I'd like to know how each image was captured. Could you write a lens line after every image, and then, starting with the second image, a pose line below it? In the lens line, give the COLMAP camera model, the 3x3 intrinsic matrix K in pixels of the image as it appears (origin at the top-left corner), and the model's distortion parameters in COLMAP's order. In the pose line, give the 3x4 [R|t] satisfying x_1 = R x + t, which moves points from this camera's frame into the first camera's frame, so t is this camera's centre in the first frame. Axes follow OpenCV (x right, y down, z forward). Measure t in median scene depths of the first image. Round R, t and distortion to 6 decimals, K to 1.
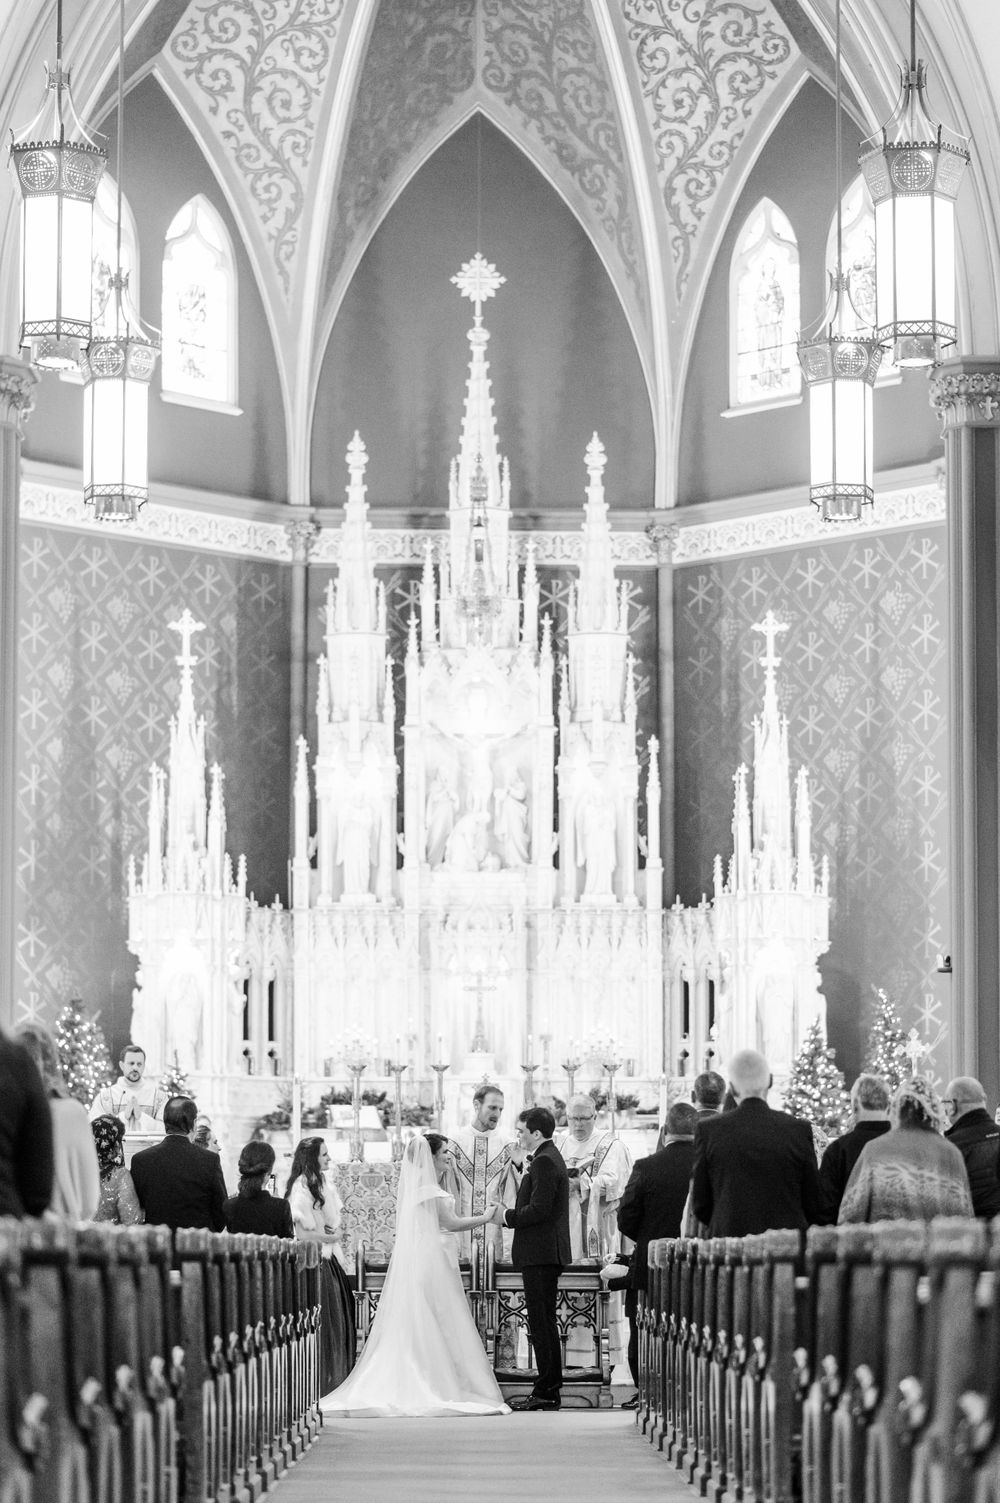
lens RADIAL K [[4402.9, 0, 531.7], [0, 4402.9, 747.3], [0, 0, 1]] dist [-0.013136, 0.000000]
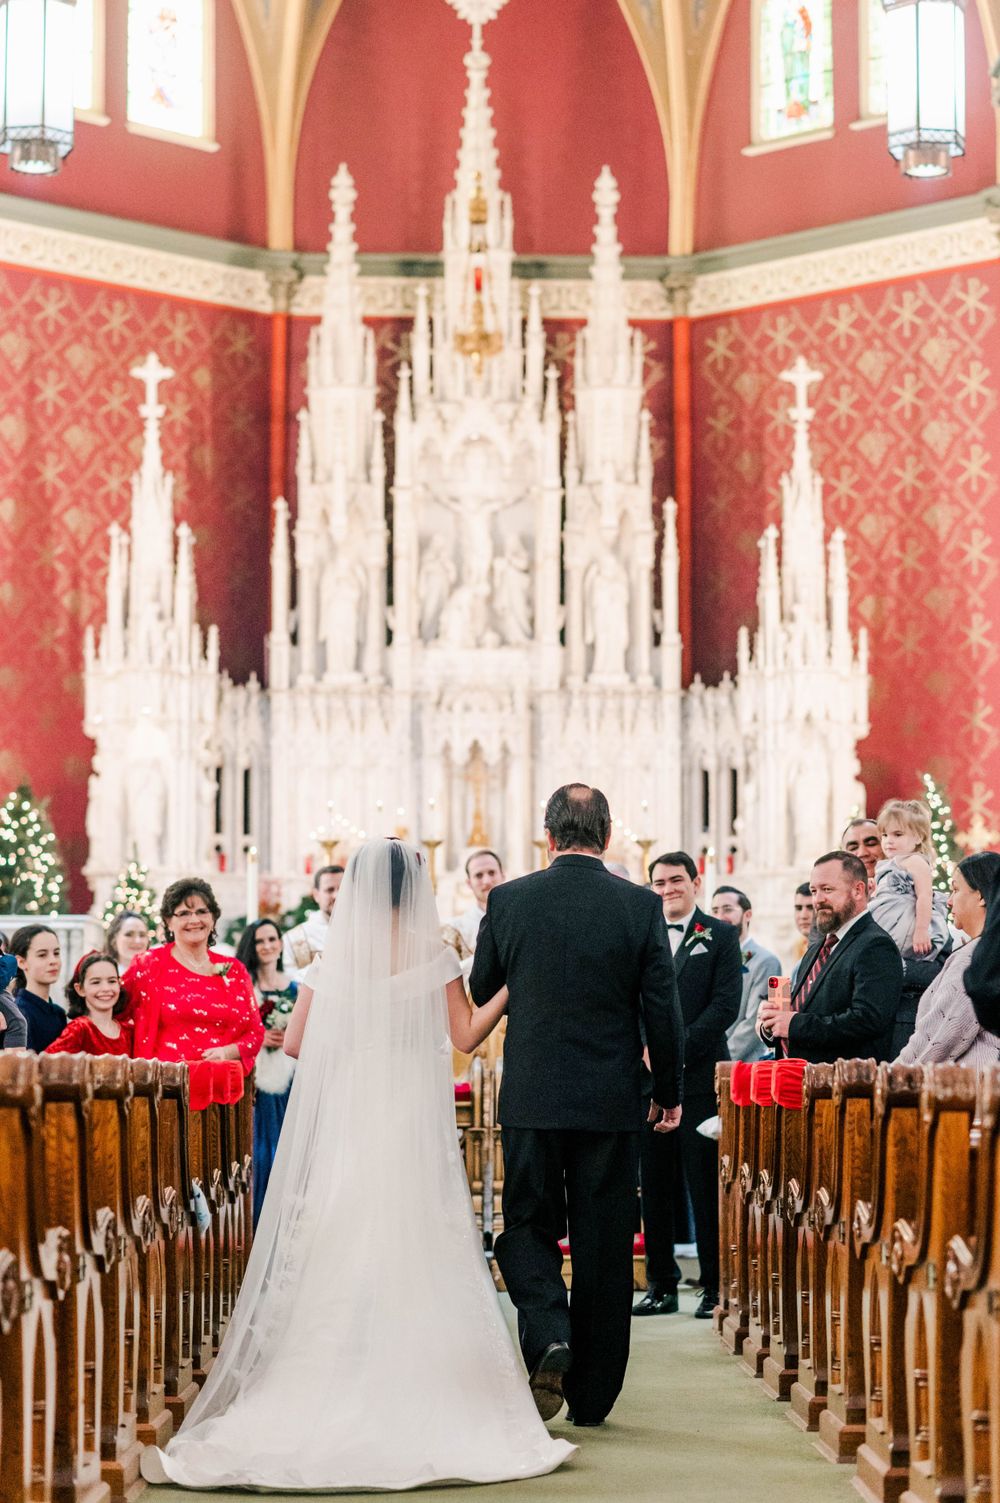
lens RADIAL K [[3962.0, 0, 532.7], [0, 3962.0, 612.3], [0, 0, 1]] dist [-0.020861, 0.000000]
pose [[0.999992, 0.001613, 0.003527, -0.003444], [-0.001613, 0.999999, 0.000177, 0.020786], [-0.003526, -0.000182, 0.999994, 0.188872]]
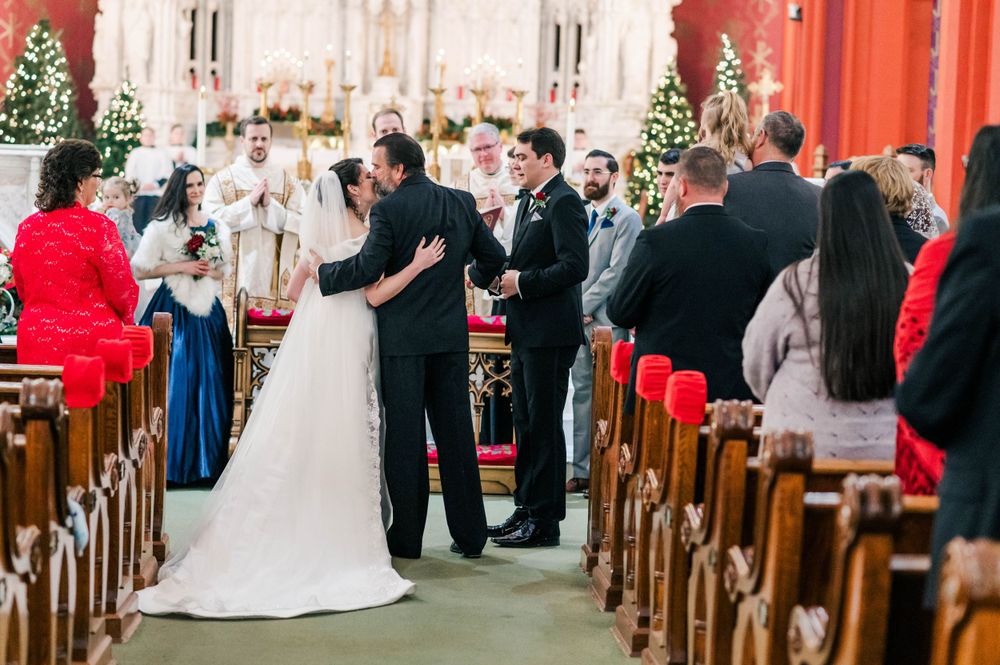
lens RADIAL K [[2636.0, 0, 496.8], [0, 2636.0, 334.0], [0, 0, 1]] dist [-0.020861, 0.000000]
pose [[0.998900, 0.032241, 0.034055, -0.003864], [-0.037359, 0.986031, 0.162317, 0.020210], [-0.028346, -0.163411, 0.986151, 0.273945]]
